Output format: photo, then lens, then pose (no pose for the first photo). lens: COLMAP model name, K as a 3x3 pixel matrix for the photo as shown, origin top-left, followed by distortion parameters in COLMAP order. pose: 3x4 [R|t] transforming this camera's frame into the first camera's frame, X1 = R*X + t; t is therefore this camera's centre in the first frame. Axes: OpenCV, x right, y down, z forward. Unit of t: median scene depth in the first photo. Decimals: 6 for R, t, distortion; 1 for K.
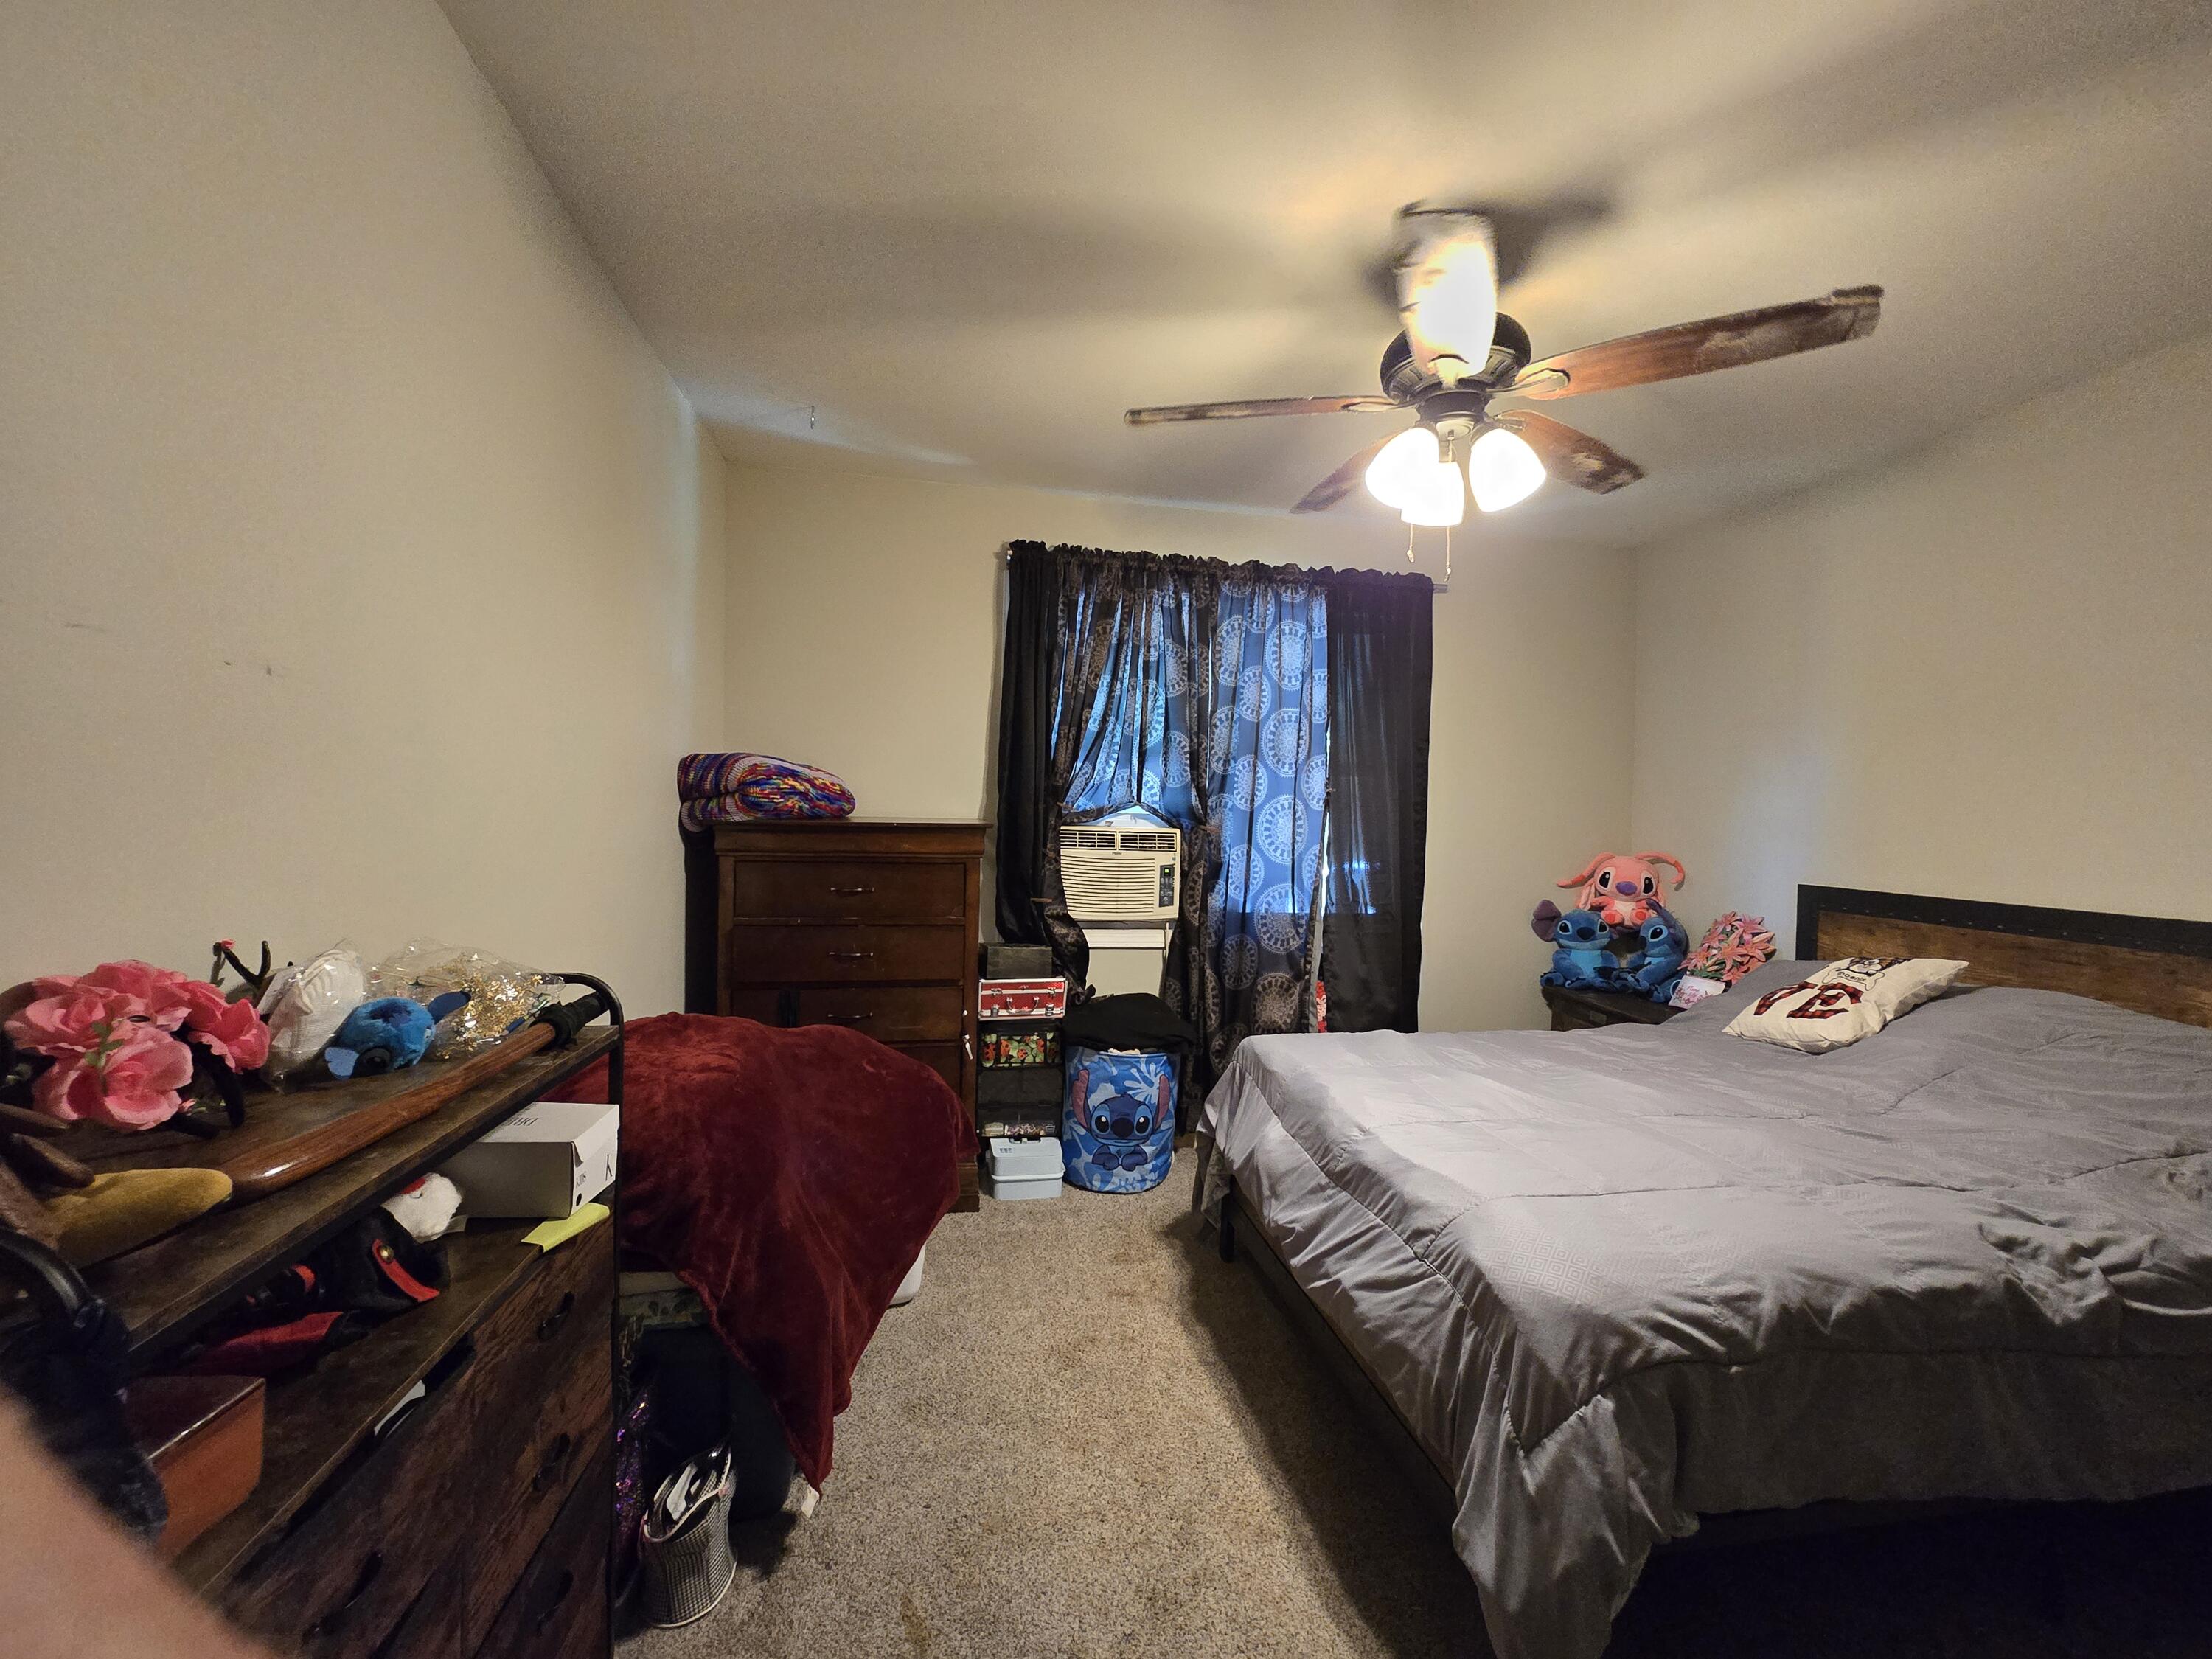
lens RADIAL K [[907.7, 0, 1130.1], [0, 907.7, 846.0], [0, 0, 1]] dist [-0.001881, 0.000001]
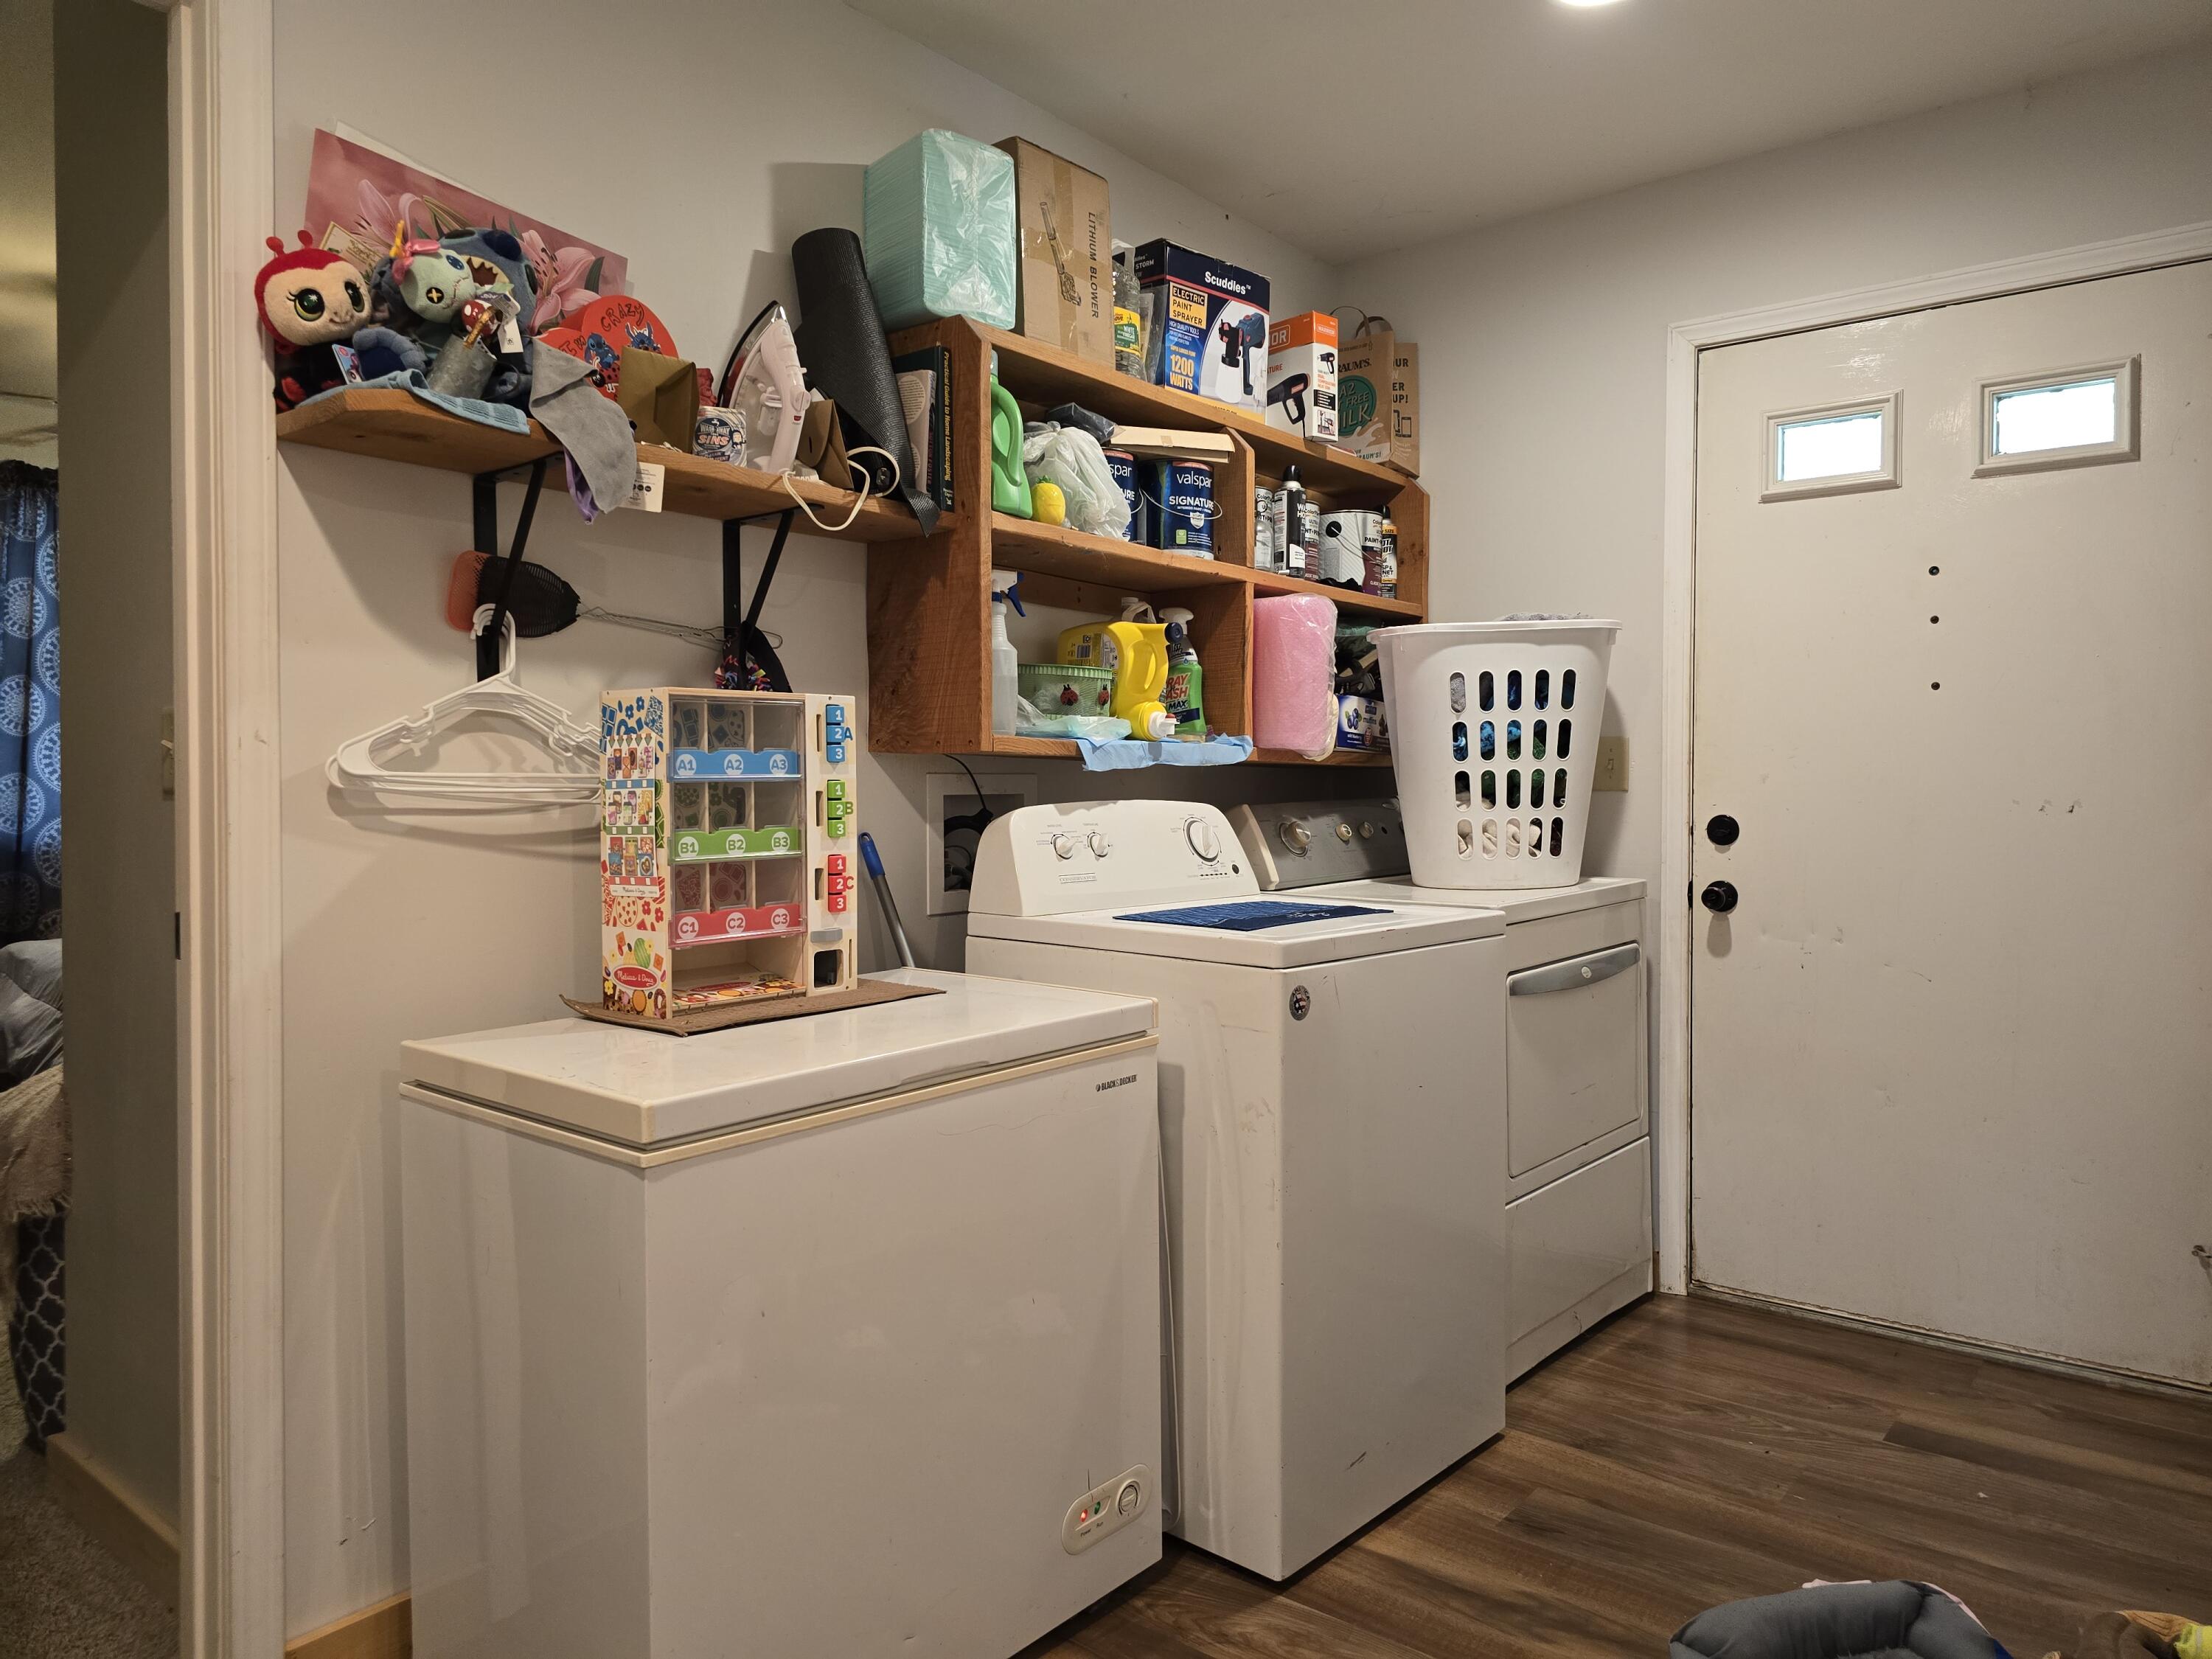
lens RADIAL K [[1481.9, 0, 1113.6], [0, 1481.9, 821.9], [0, 0, 1]] dist [0.062400, -0.056323]
pose [[0.766631, -0.034799, 0.641145, -0.002045], [0.033709, 0.999335, 0.013933, 0.075858], [-0.641203, 0.010931, 0.767294, -1.043164]]
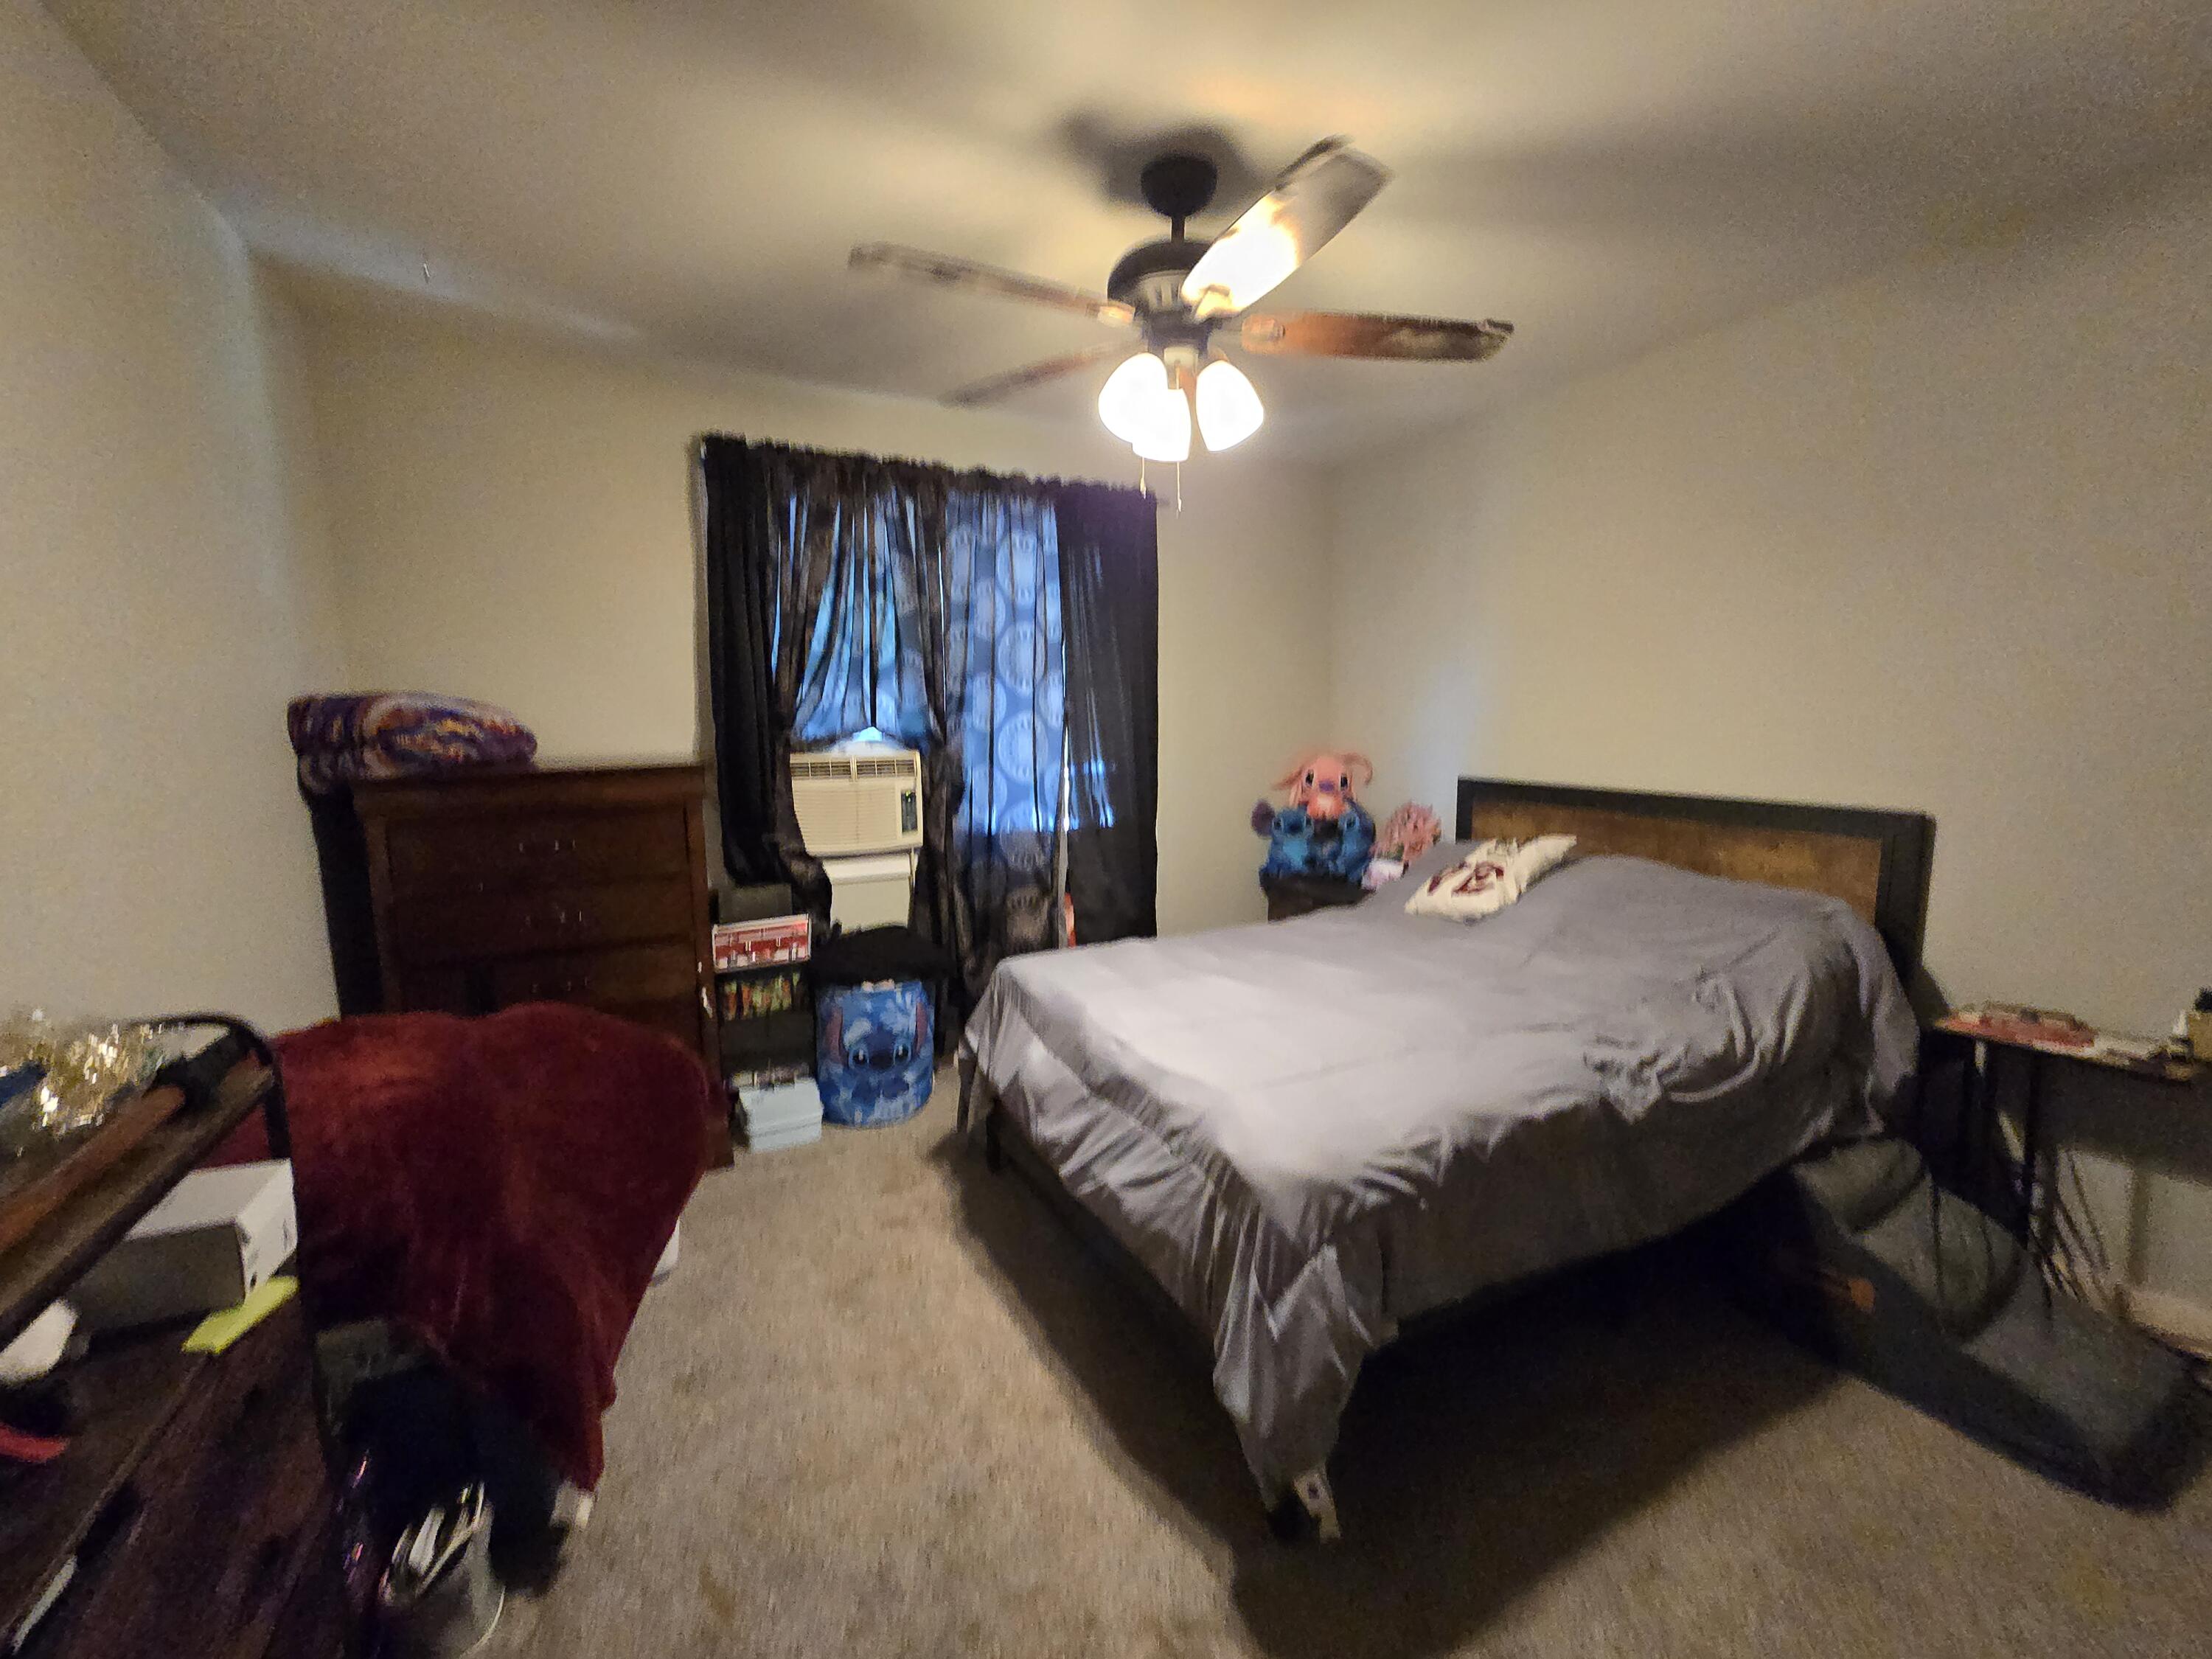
lens RADIAL K [[907.7, 0, 1126.7], [0, 907.7, 835.0], [0, 0, 1]] dist [-0.001881, 0.000001]
pose [[0.954938, -0.067761, 0.288968, -0.023462], [0.033384, 0.991934, 0.122279, -0.050753], [-0.294923, -0.107122, 0.949497, 0.001888]]
